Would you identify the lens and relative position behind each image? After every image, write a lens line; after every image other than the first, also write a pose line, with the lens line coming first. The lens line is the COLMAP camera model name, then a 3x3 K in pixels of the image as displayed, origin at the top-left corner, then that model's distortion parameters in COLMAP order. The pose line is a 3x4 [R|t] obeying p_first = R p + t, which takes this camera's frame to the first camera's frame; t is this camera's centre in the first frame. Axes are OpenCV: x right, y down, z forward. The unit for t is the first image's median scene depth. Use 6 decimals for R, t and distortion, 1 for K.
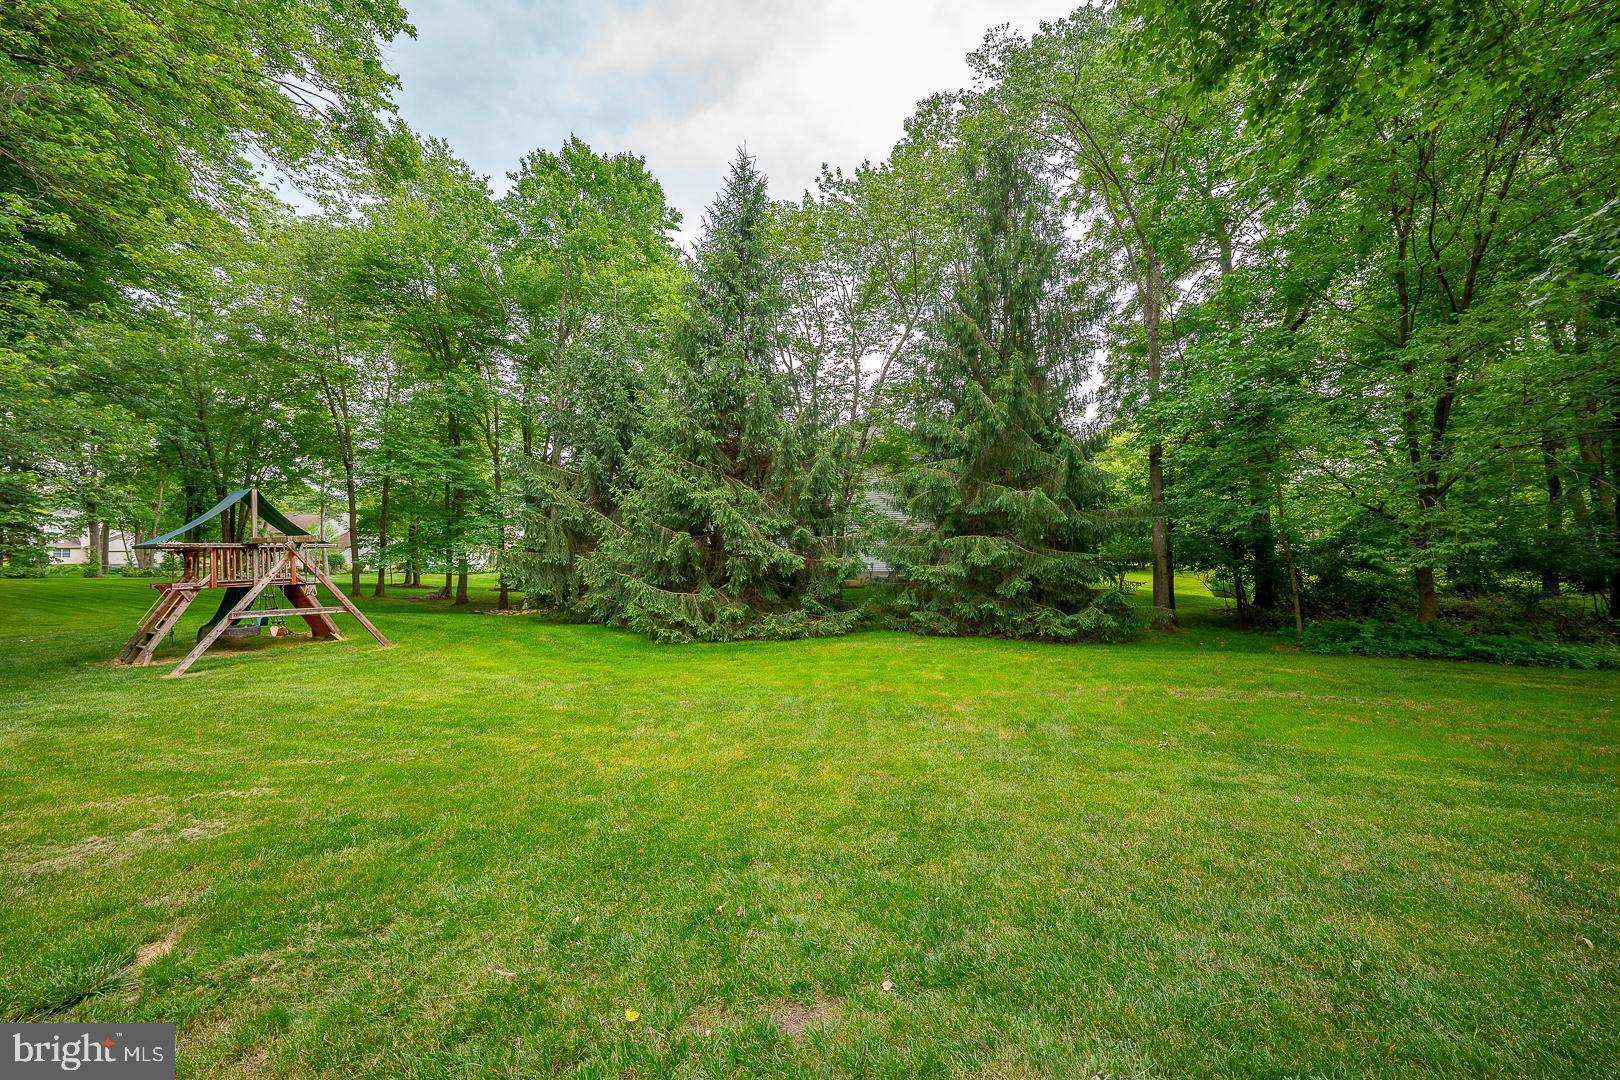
lens RADIAL K [[544.8, 0, 813.5], [0, 544.8, 541.0], [0, 0, 1]] dist [-0.000580, 0.002860]
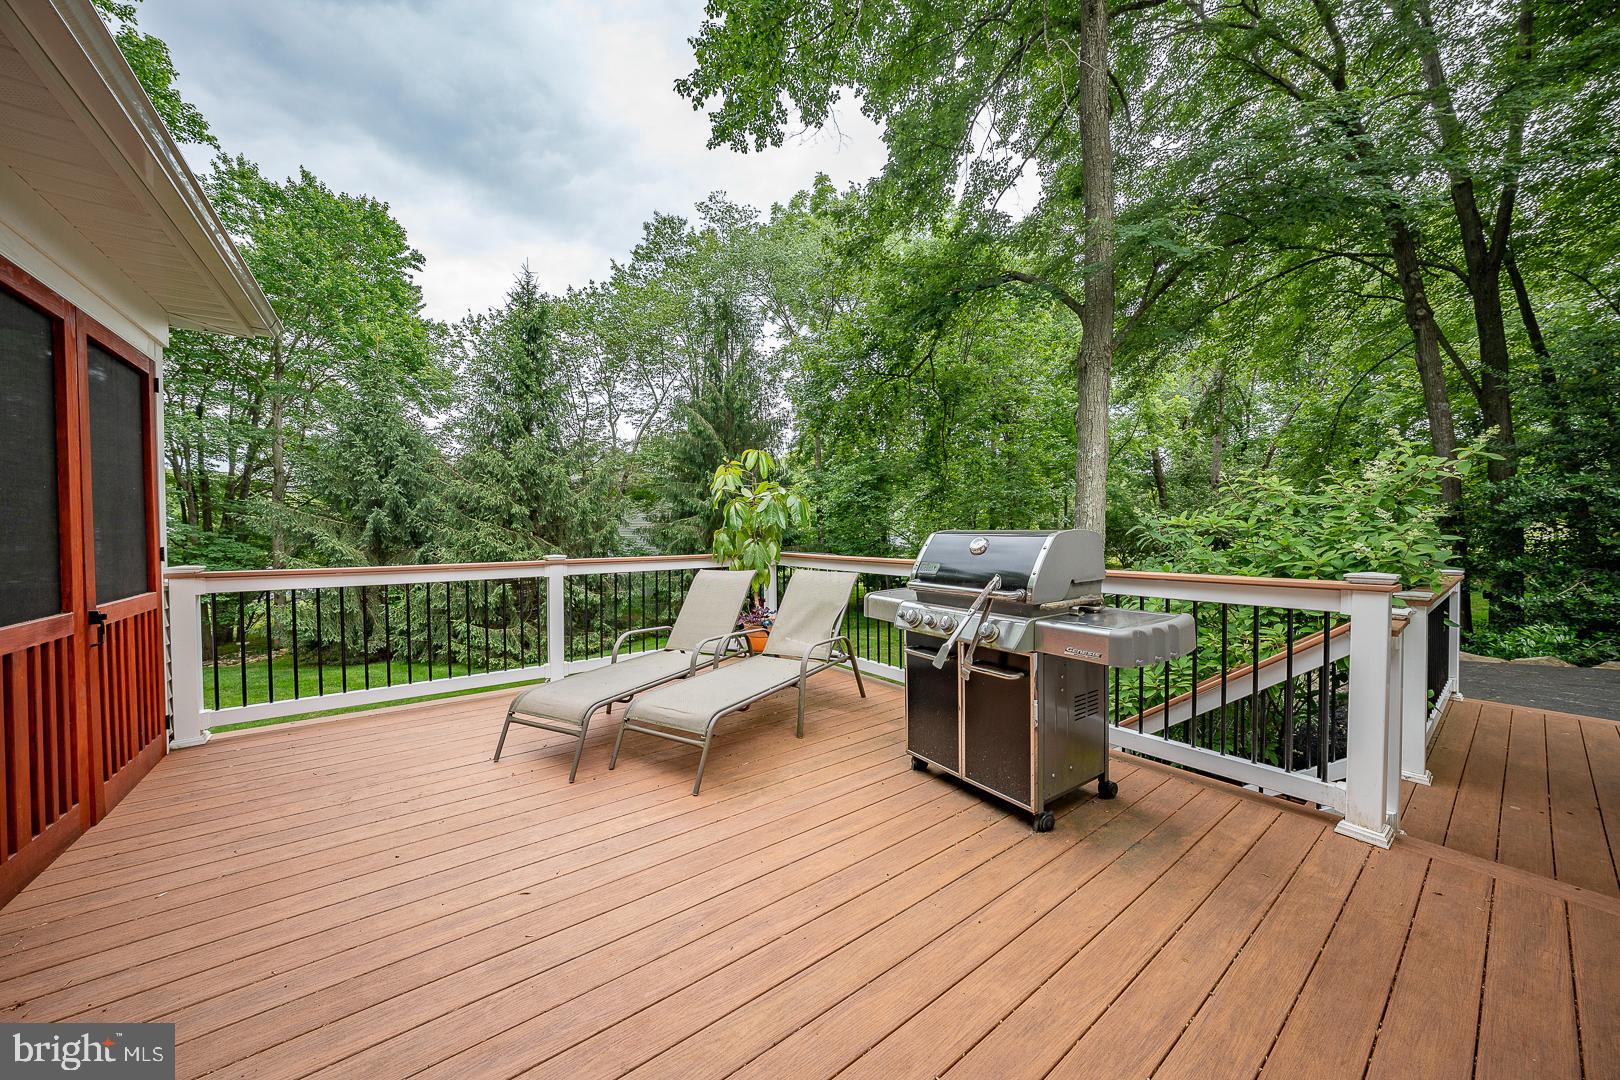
lens RADIAL K [[544.8, 0, 810.4], [0, 544.8, 543.5], [0, 0, 1]] dist [-0.000580, 0.002860]
pose [[0.872656, -0.023935, 0.487749, -0.172996], [0.015273, 0.999647, 0.021730, -0.096504], [-0.488097, -0.011514, 0.872713, -0.375887]]
